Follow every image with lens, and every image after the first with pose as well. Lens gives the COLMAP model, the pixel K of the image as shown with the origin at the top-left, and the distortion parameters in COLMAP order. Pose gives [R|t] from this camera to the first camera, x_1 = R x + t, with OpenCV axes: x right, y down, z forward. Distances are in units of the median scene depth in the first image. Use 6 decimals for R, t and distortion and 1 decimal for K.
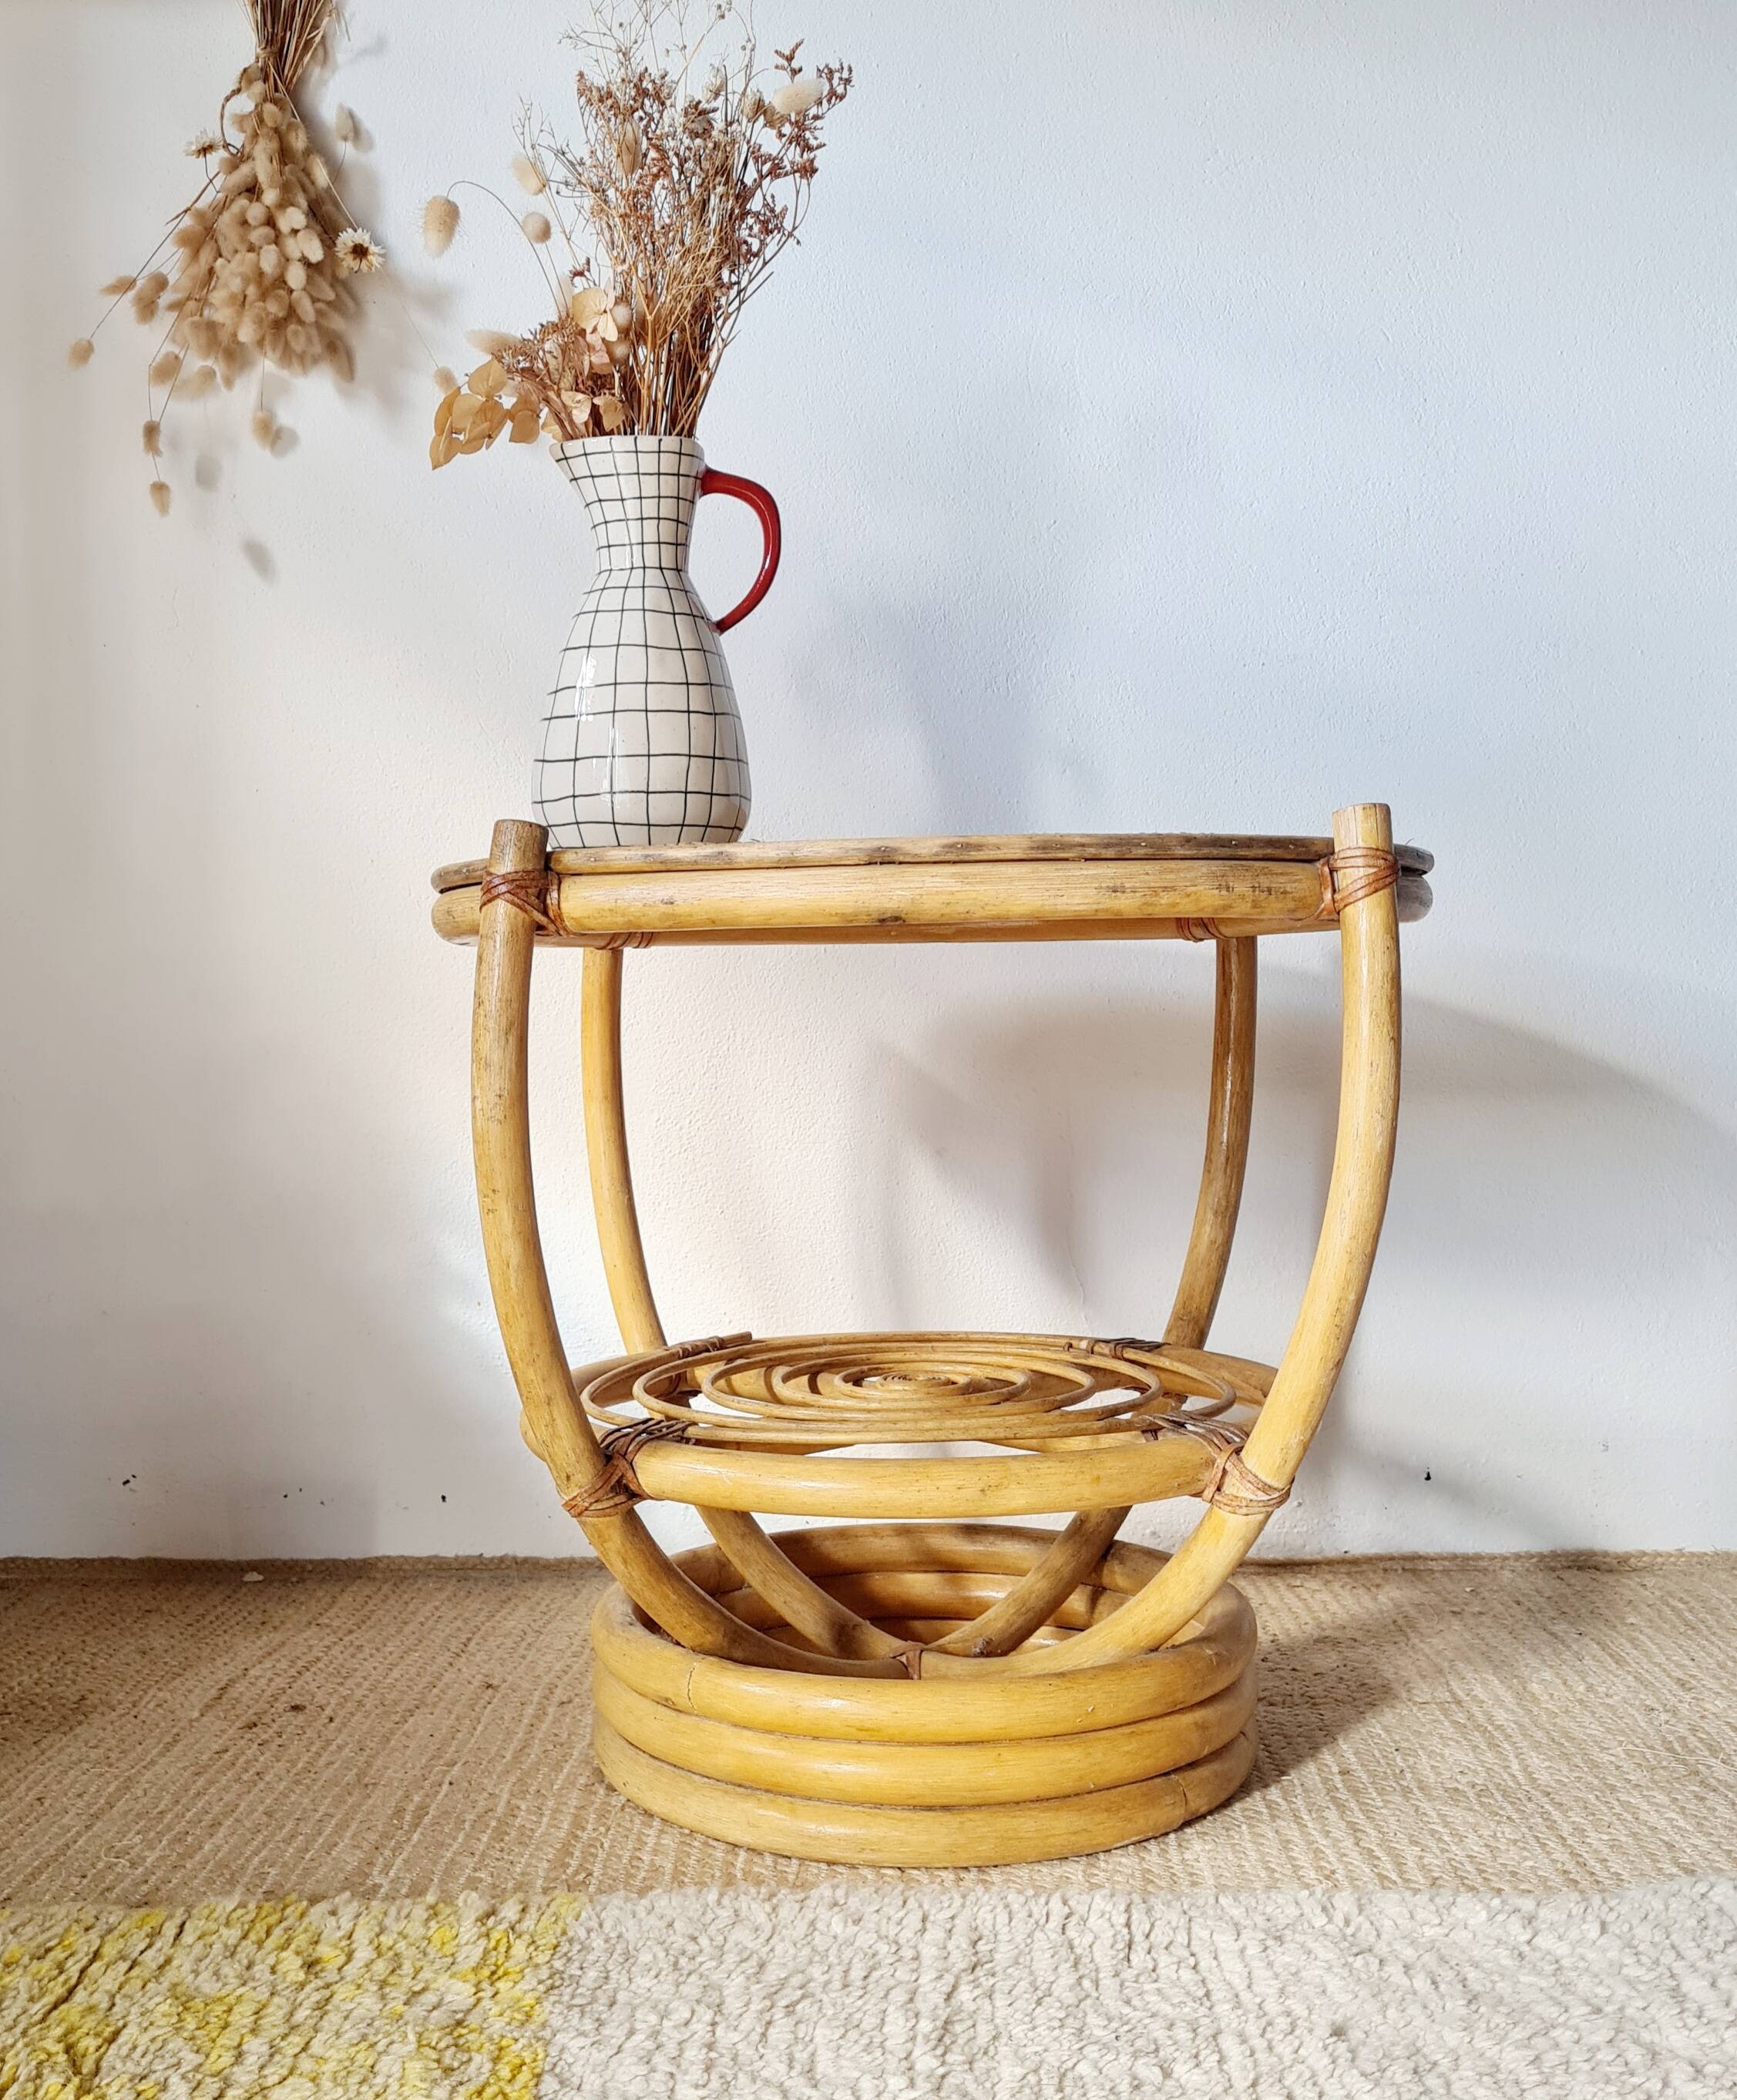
lens RADIAL K [[2323.1, 0, 785.9], [0, 2323.1, 895.4], [0, 0, 1]] dist [0.048946, 0.000000]
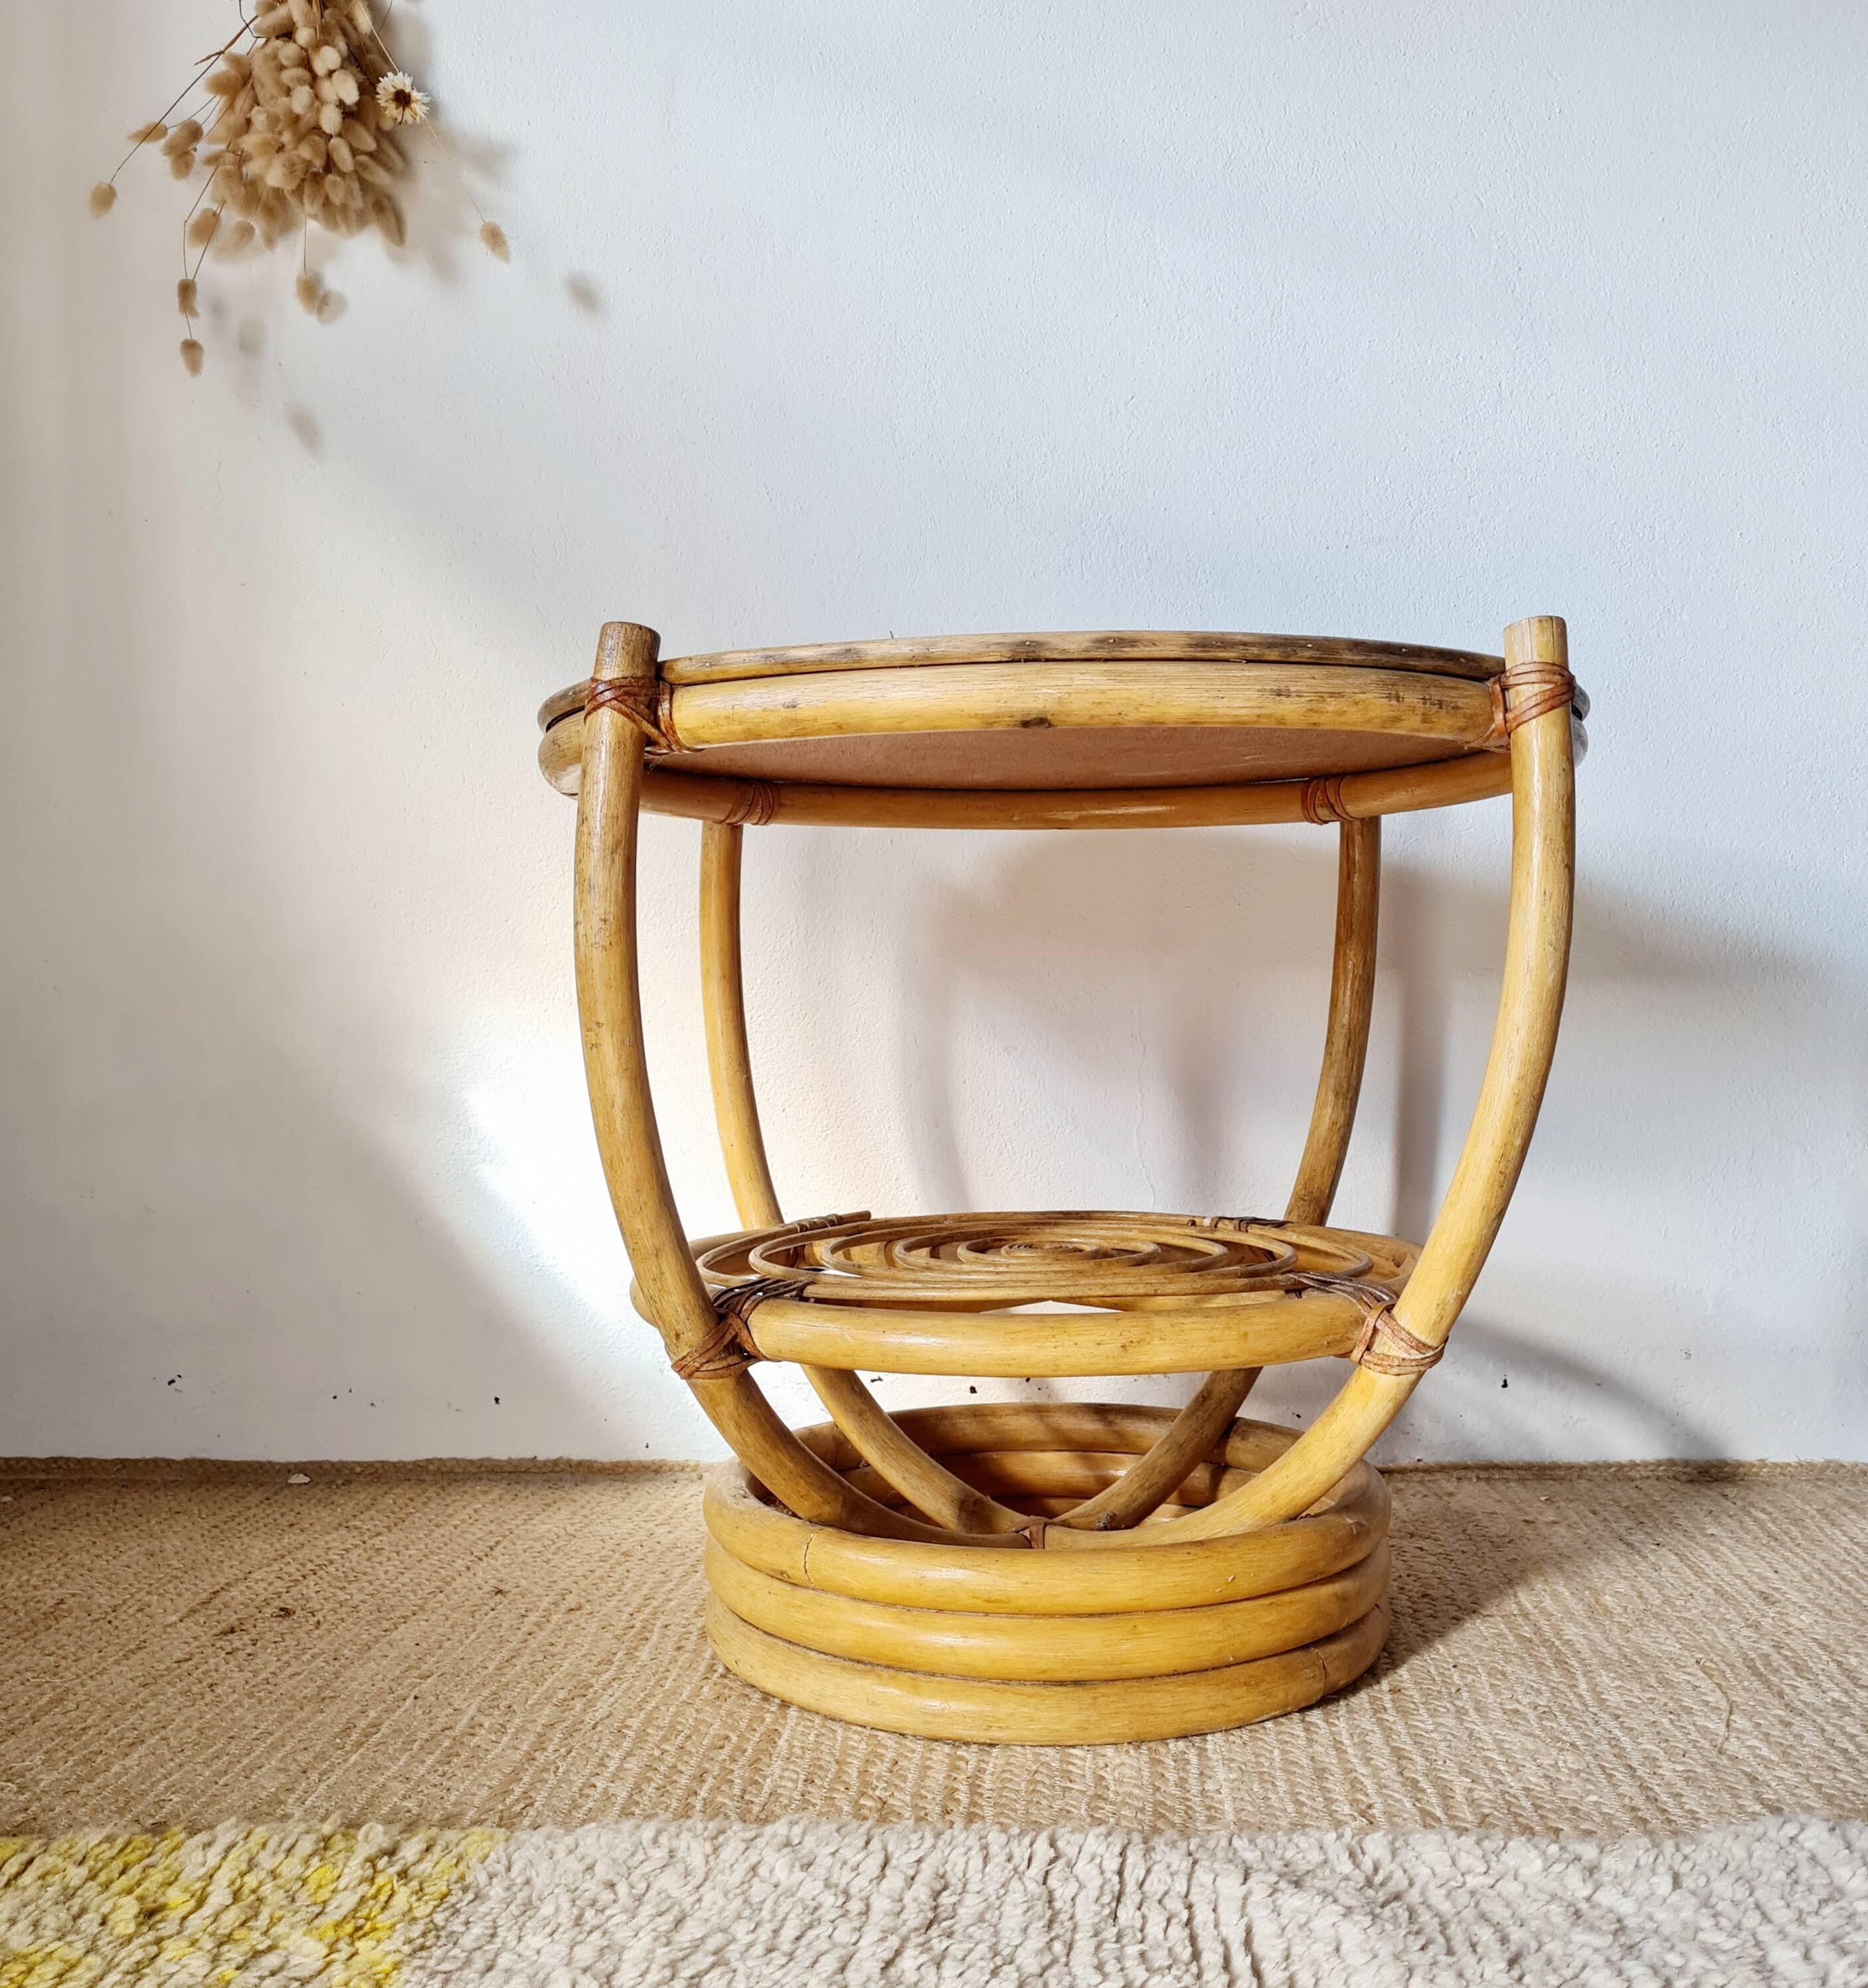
lens RADIAL K [[2004.5, 0, 976.8], [0, 2004.5, 965.6], [0, 0, 1]] dist [0.049052, 0.000000]
pose [[0.999963, 0.007014, -0.004908, 0.080631], [-0.006890, 0.999664, 0.024997, 0.076408], [0.005081, -0.024962, 0.999675, 0.229424]]
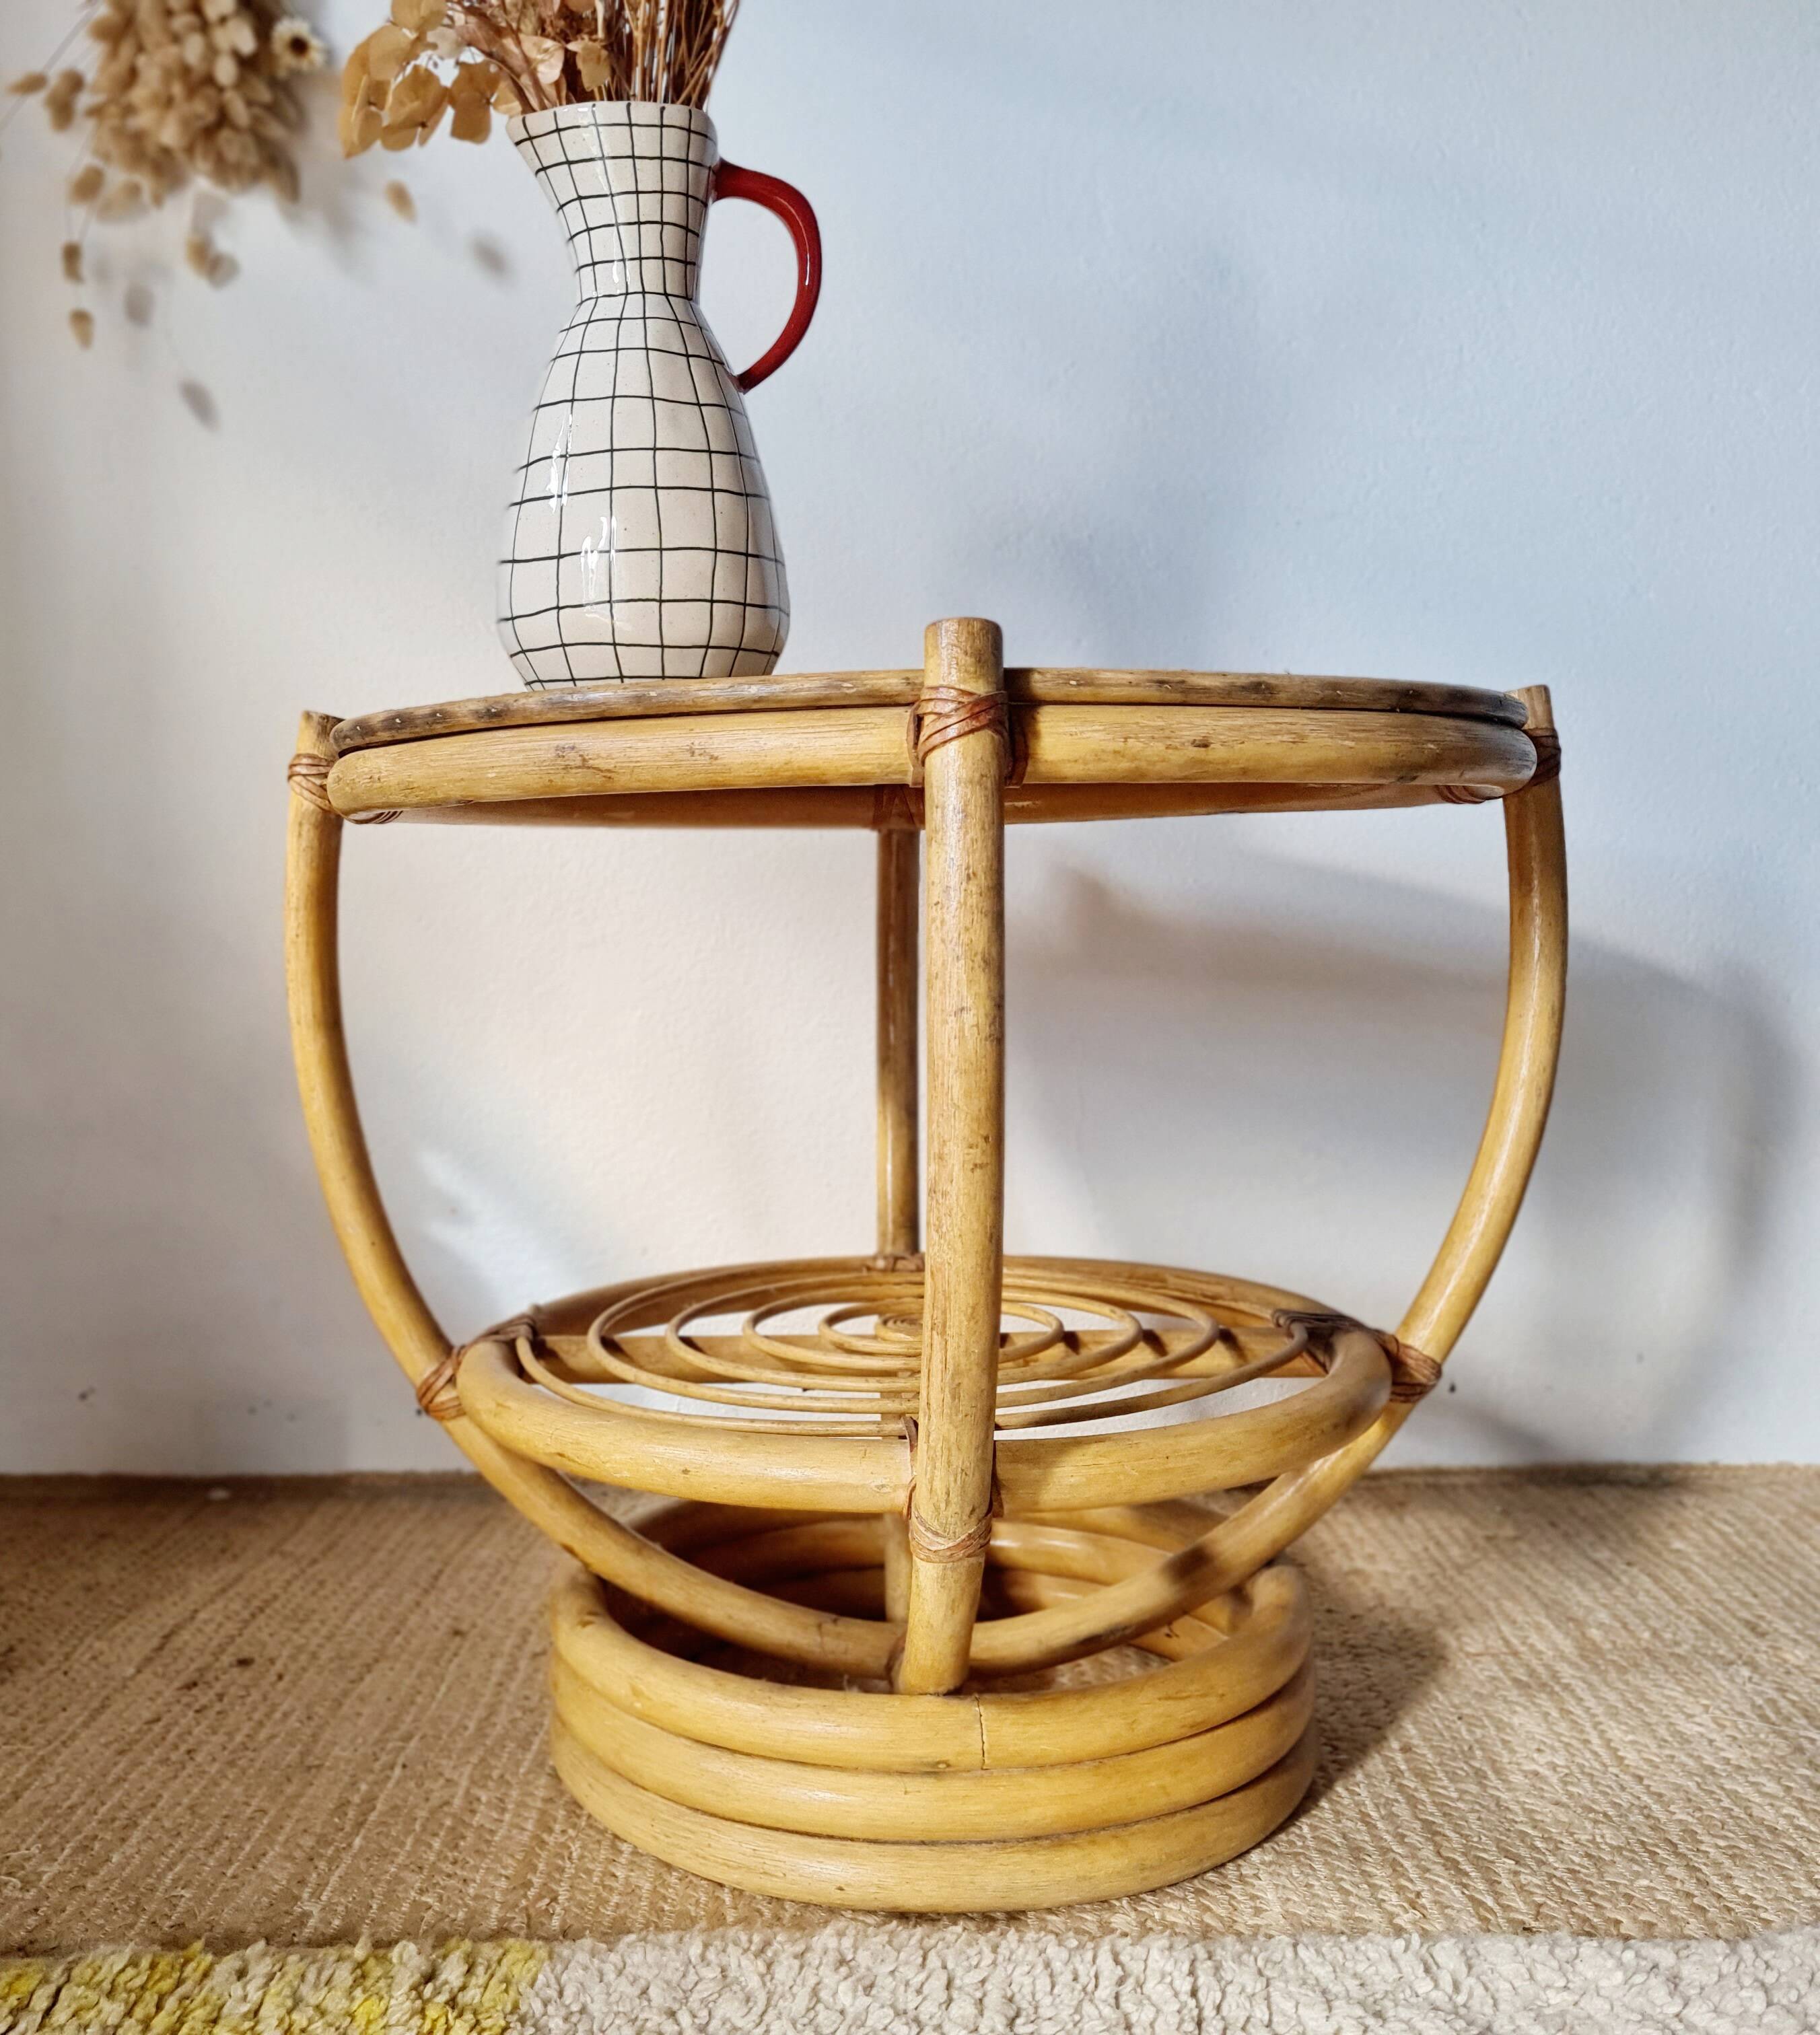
lens RADIAL K [[2025.6, 0, 795.7], [0, 2025.6, 984.7], [0, 0, 1]] dist [0.031665, 0.000000]
pose [[0.999939, -0.000319, 0.011032, -0.002974], [-0.000655, 0.996107, 0.088153, 0.016117], [-0.011017, -0.088155, 0.996046, 0.265981]]
